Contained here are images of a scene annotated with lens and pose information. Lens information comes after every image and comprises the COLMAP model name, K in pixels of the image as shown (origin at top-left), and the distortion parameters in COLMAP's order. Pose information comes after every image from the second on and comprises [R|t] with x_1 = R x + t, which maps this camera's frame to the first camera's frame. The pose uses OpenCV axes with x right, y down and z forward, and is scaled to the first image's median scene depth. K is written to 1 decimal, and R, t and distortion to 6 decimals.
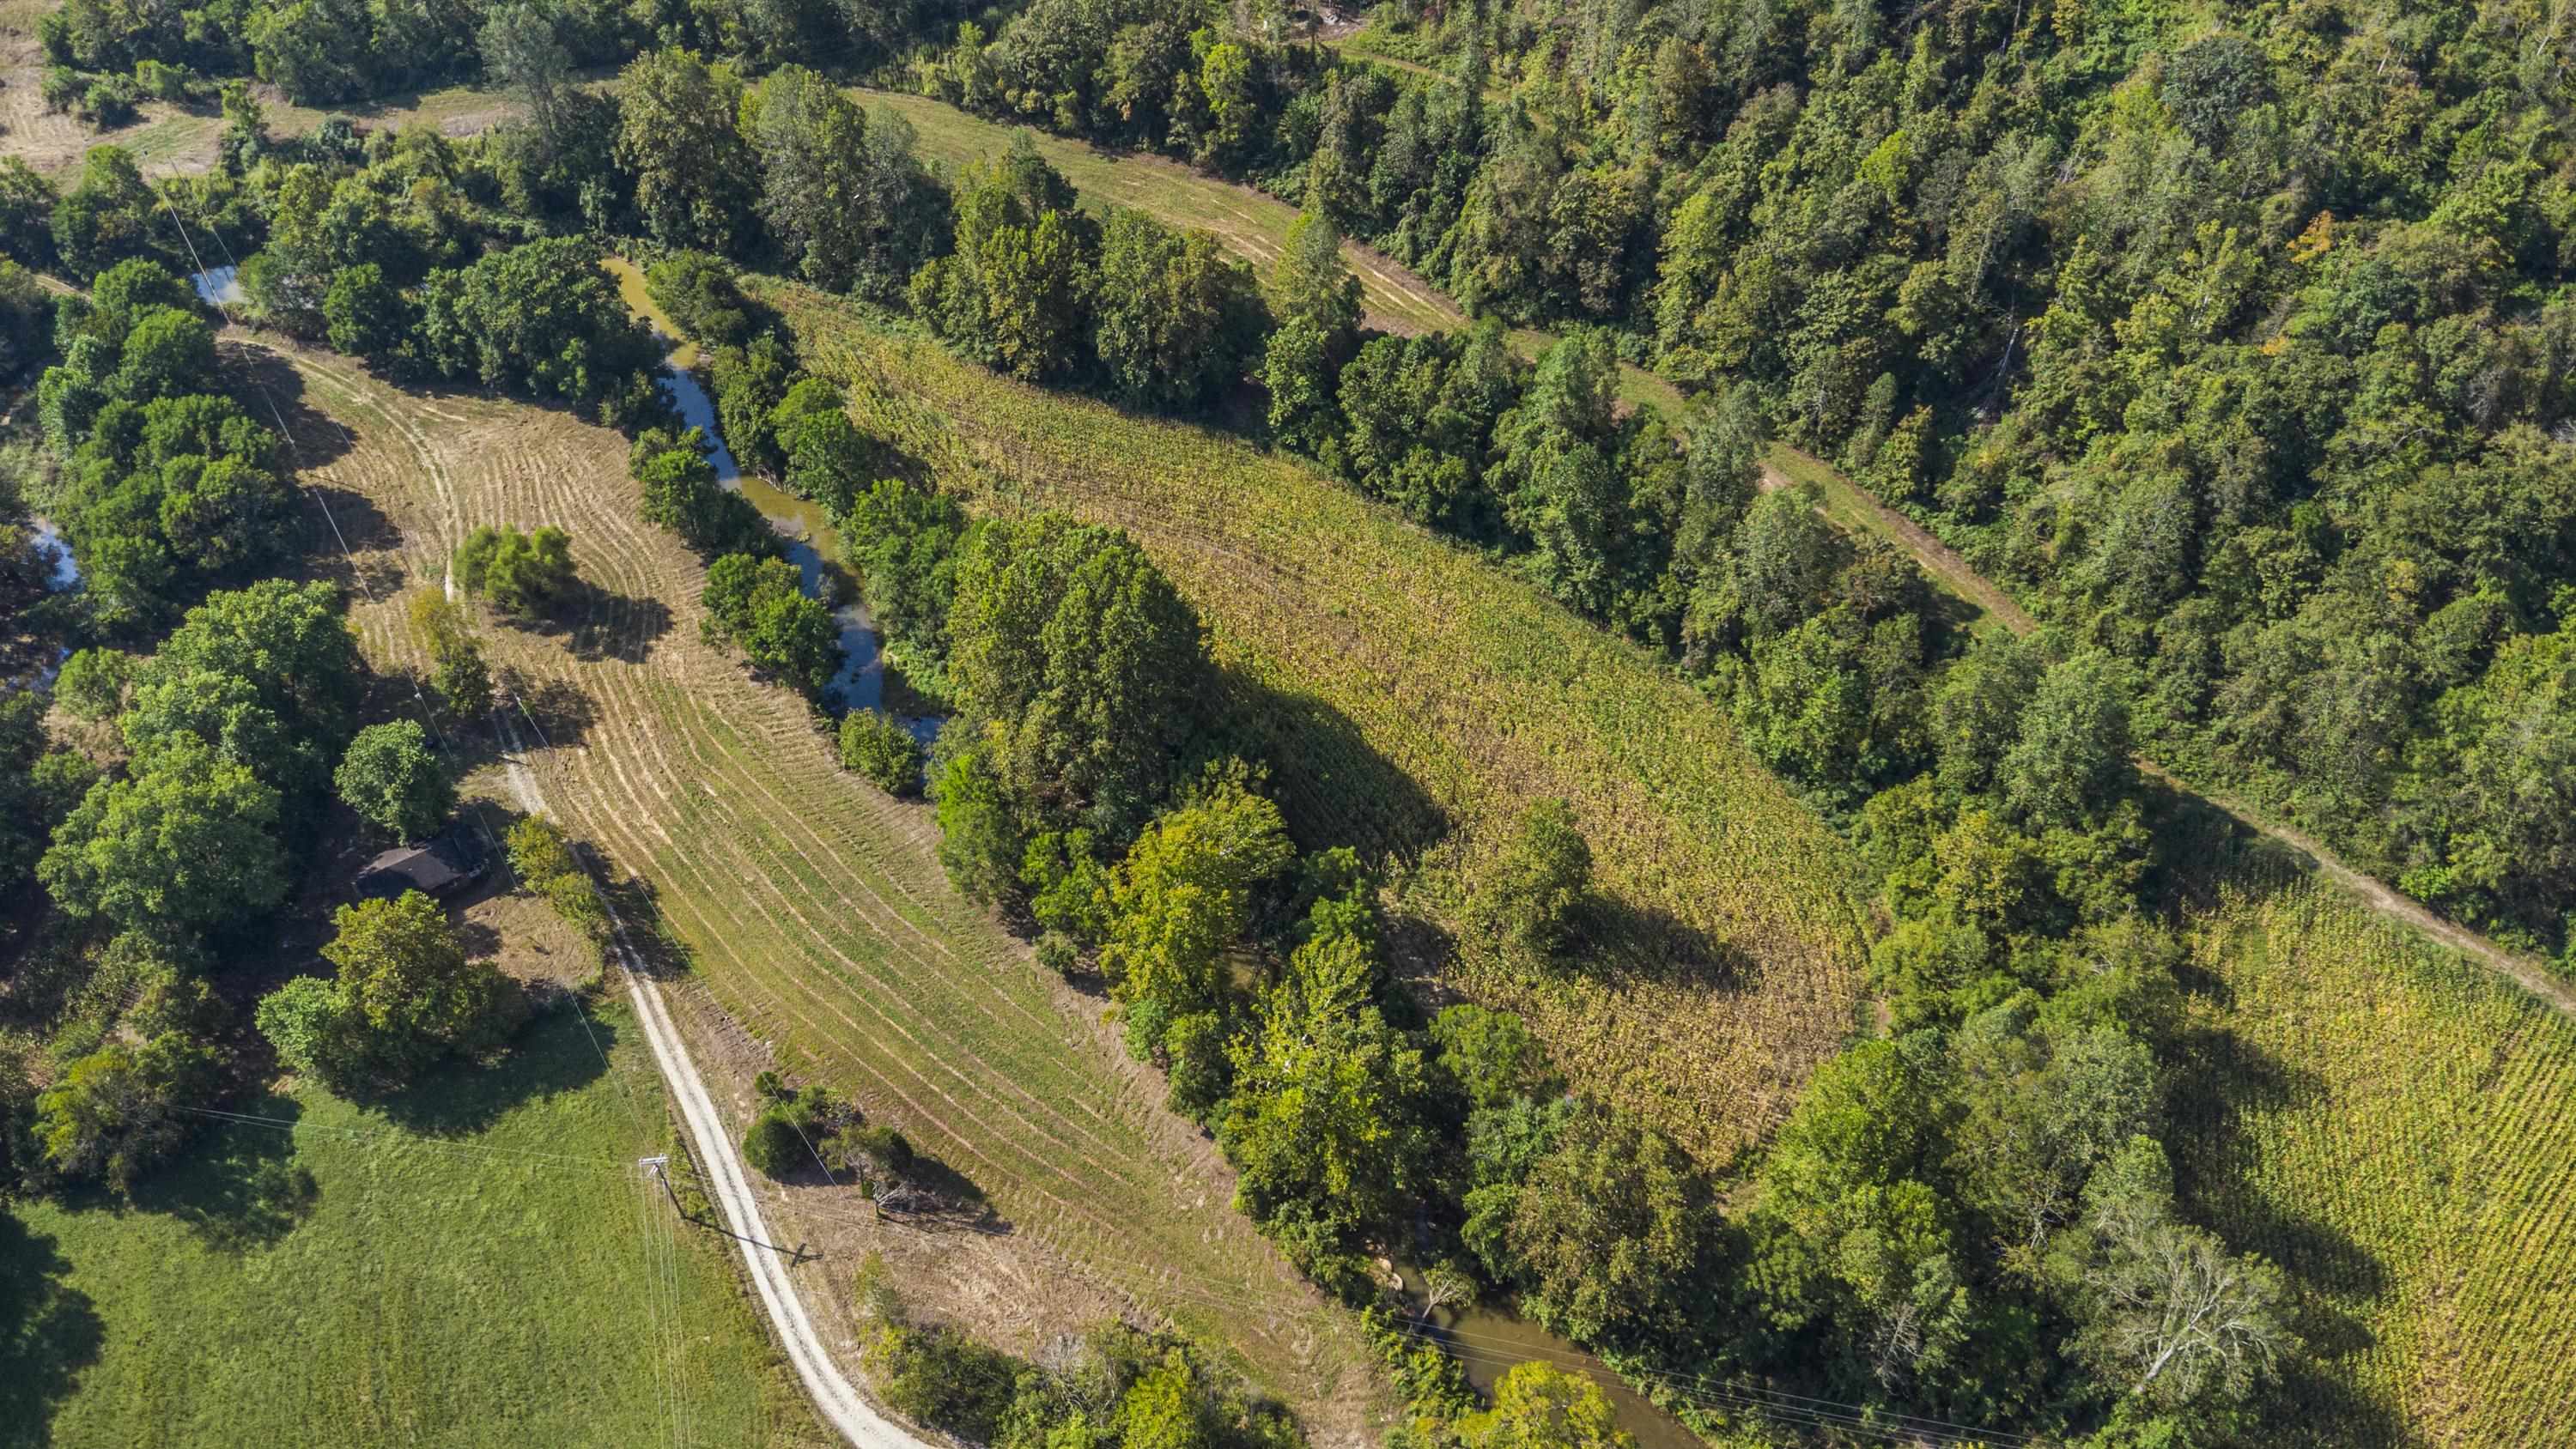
lens RADIAL K [[1876.0, 0, 1283.4], [0, 1876.0, 715.0], [0, 0, 1]] dist [0.011048, 0.009126]
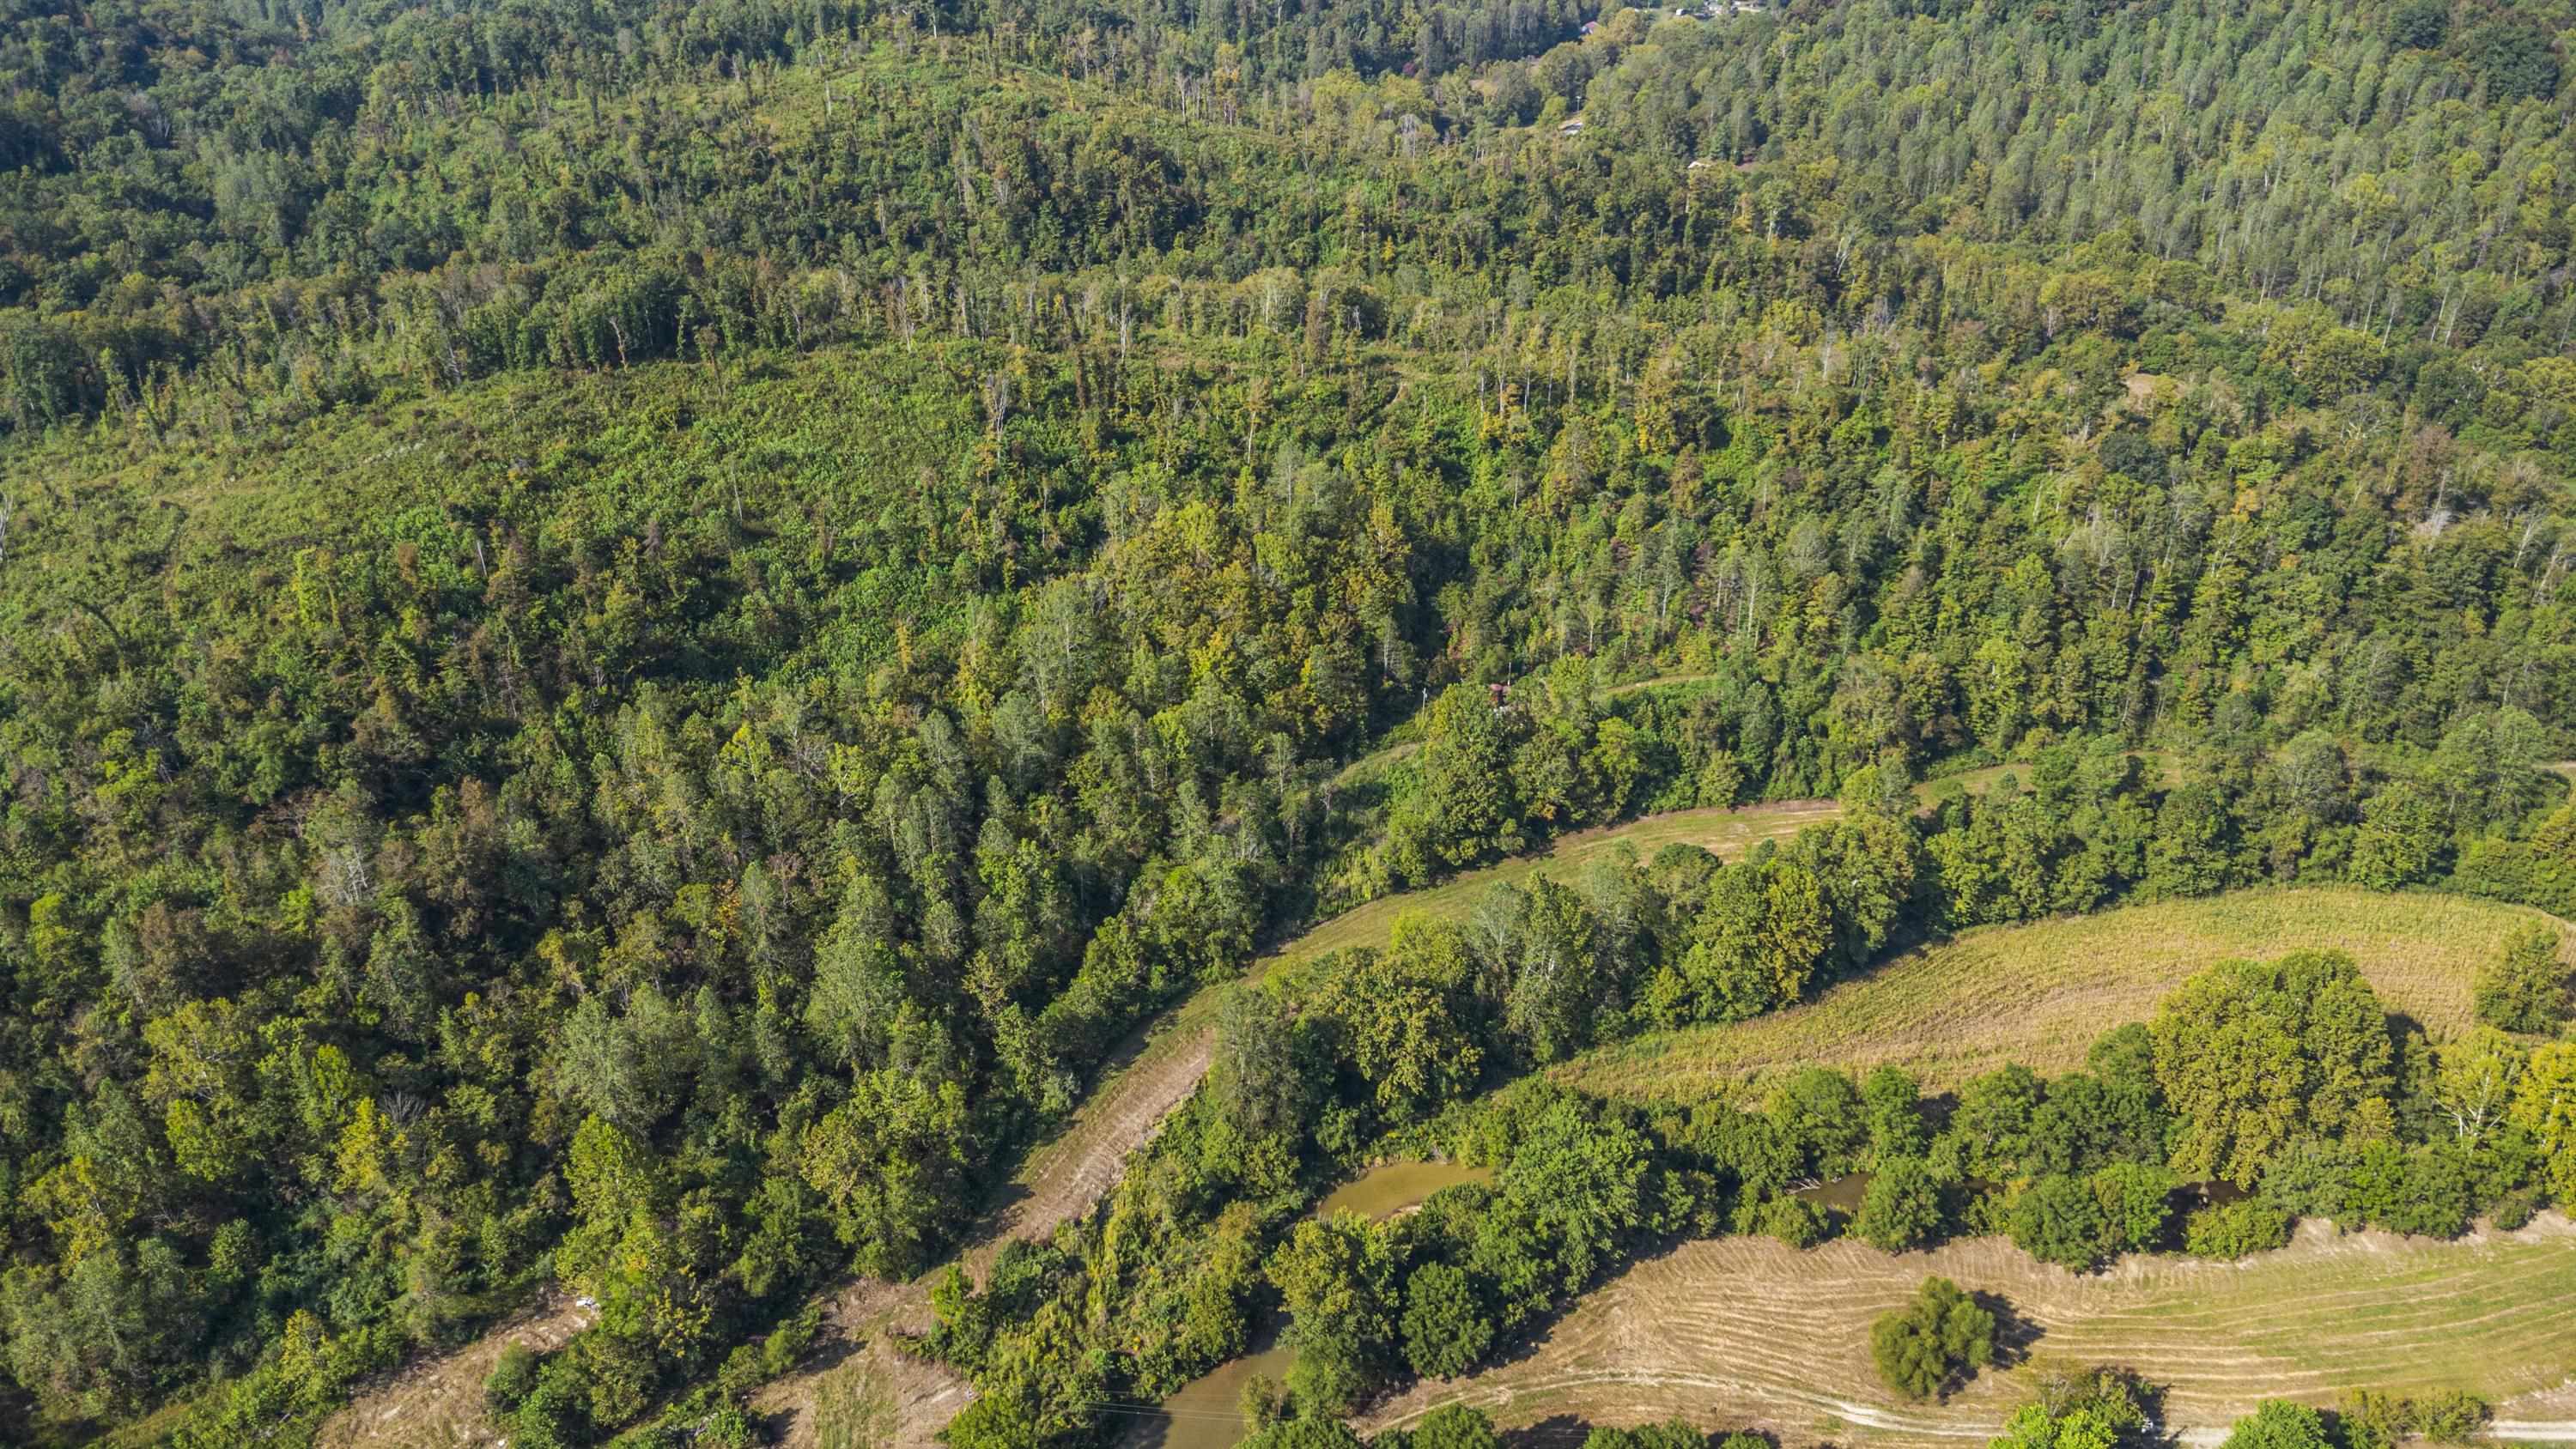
lens RADIAL K [[1861.7, 0, 1285.6], [0, 1861.7, 717.9], [0, 0, 1]] dist [0.033287, -0.050427]
pose [[0.594747, -0.396062, 0.699579, -1.128441], [0.599840, 0.798003, -0.058170, -0.470465], [-0.535227, 0.454232, 0.712184, 0.296389]]
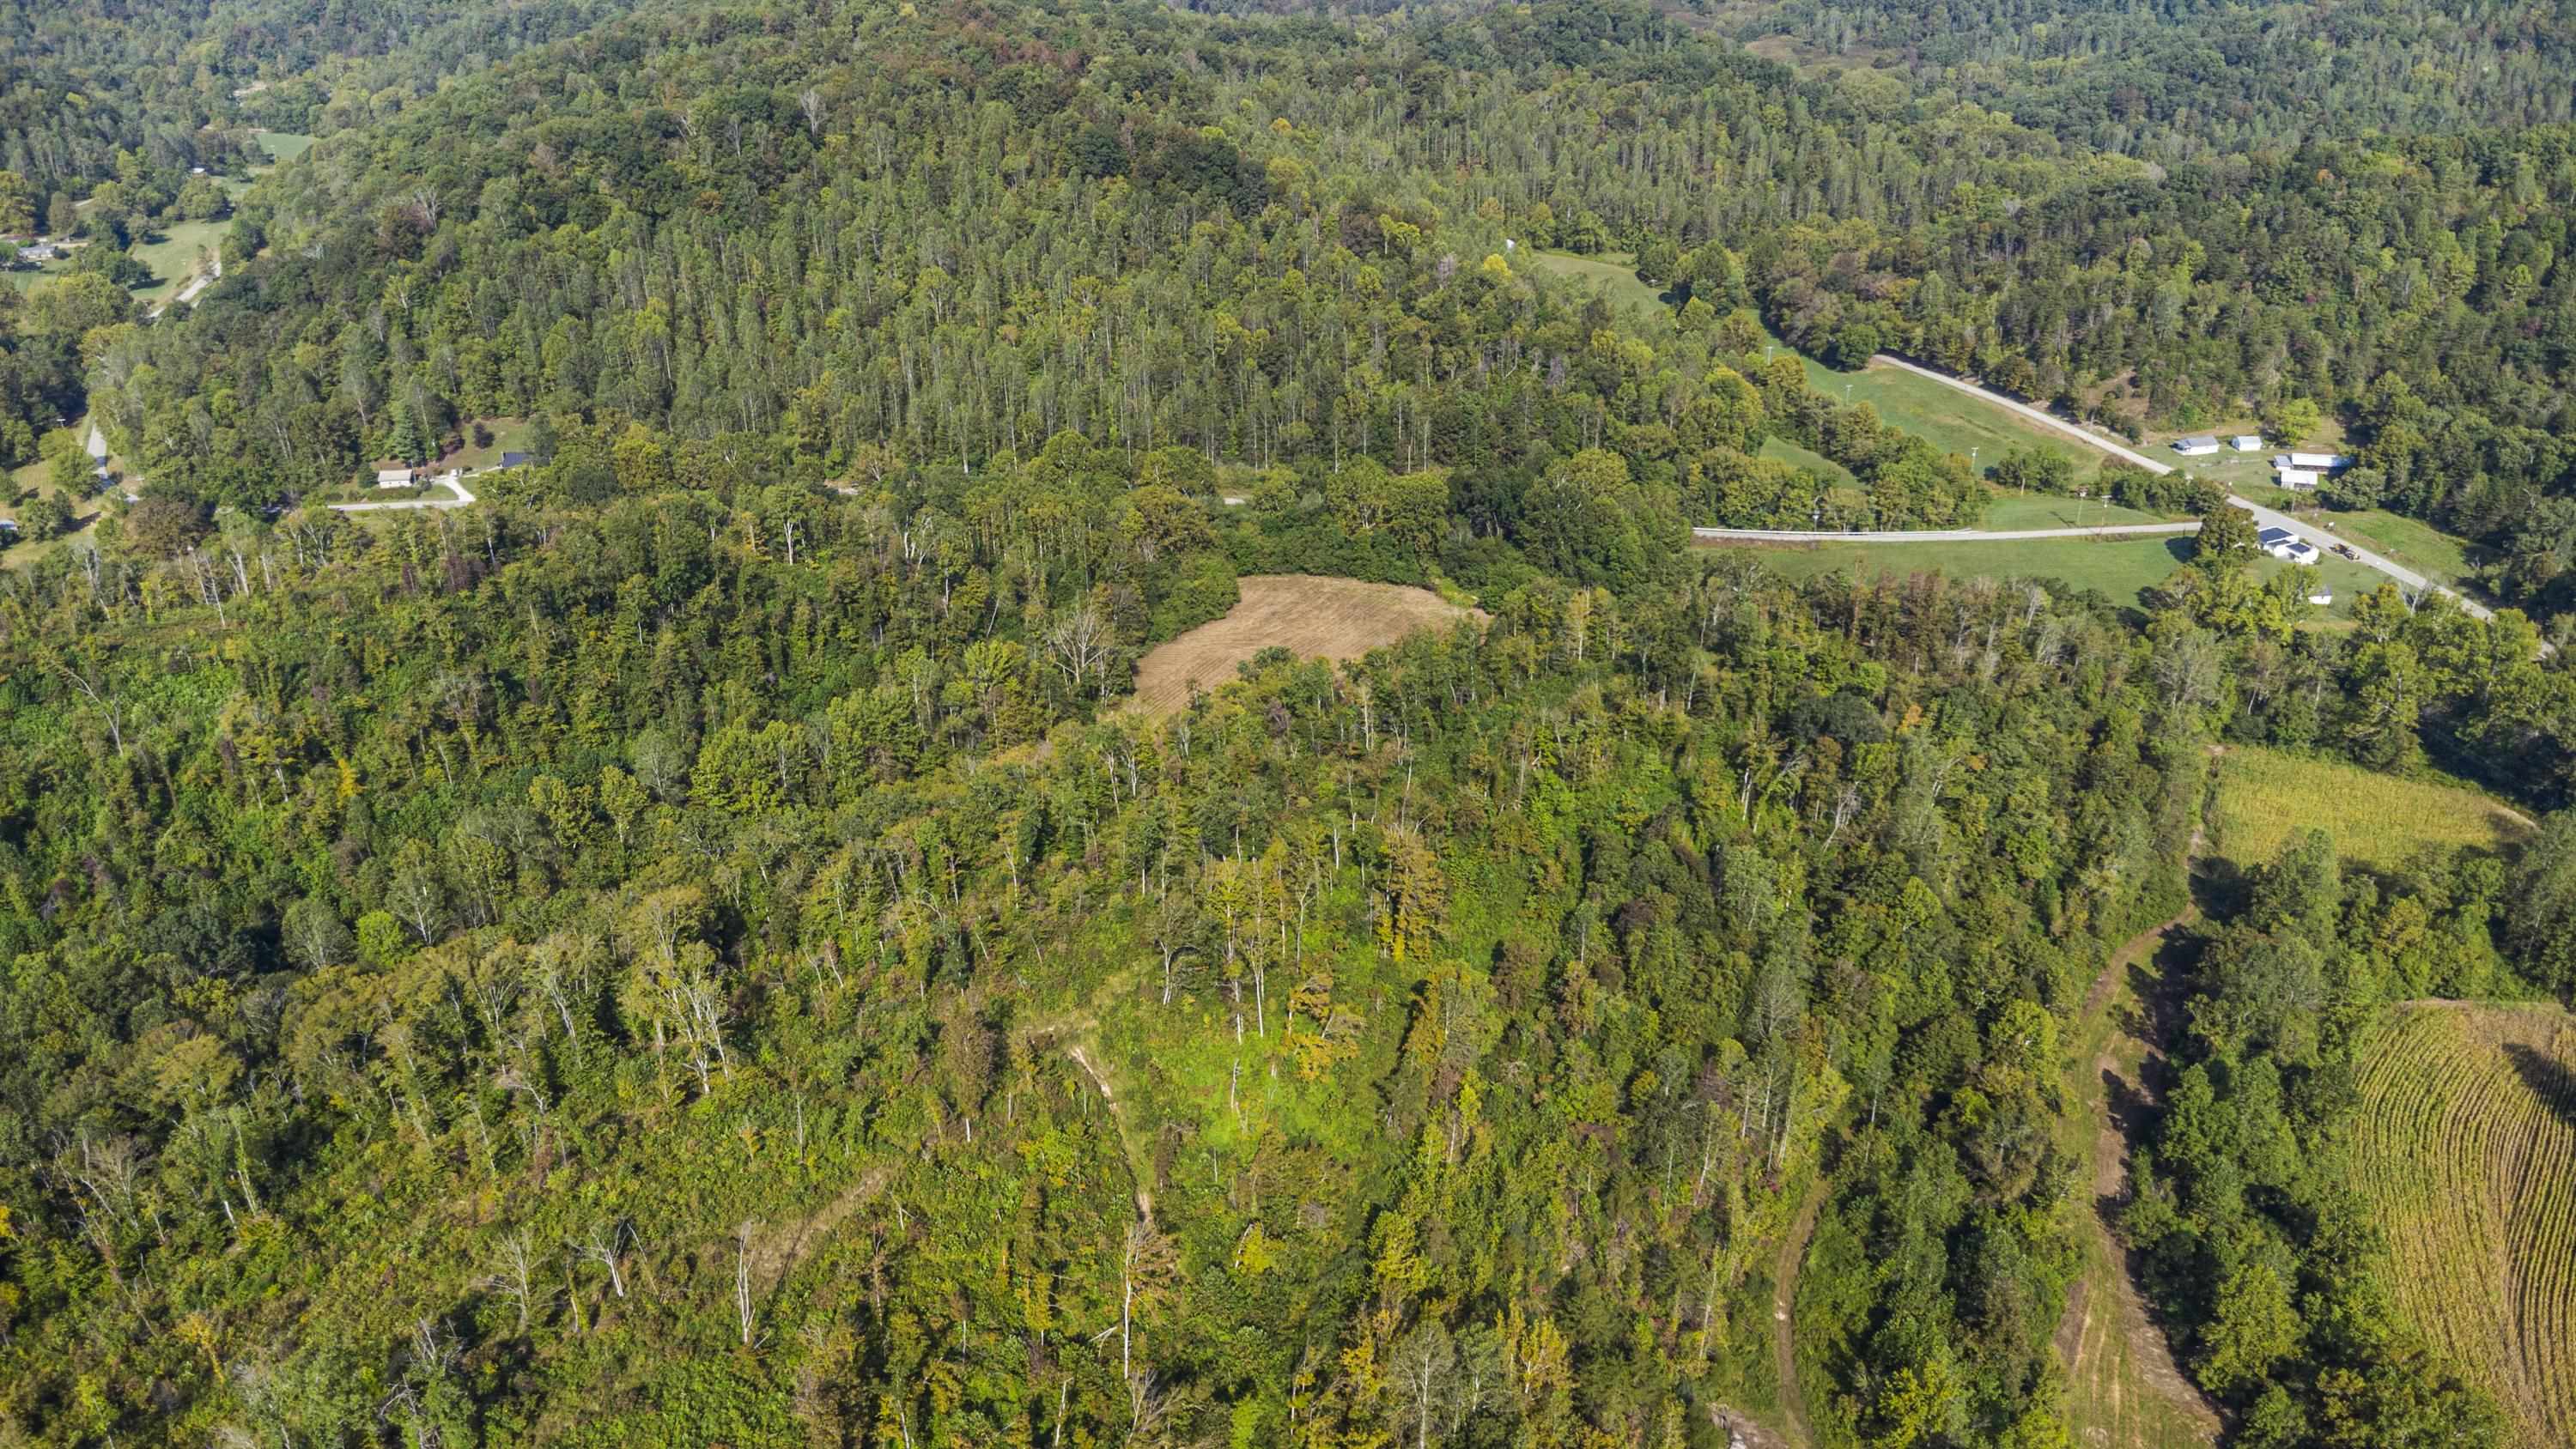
lens RADIAL K [[1861.7, 0, 1285.6], [0, 1861.7, 717.9], [0, 0, 1]] dist [0.033287, -0.050427]
pose [[-0.325484, -0.417793, 0.848239, -0.508985], [0.703346, 0.492587, 0.512506, -1.239480], [-0.631952, 0.763418, 0.133524, 0.996110]]
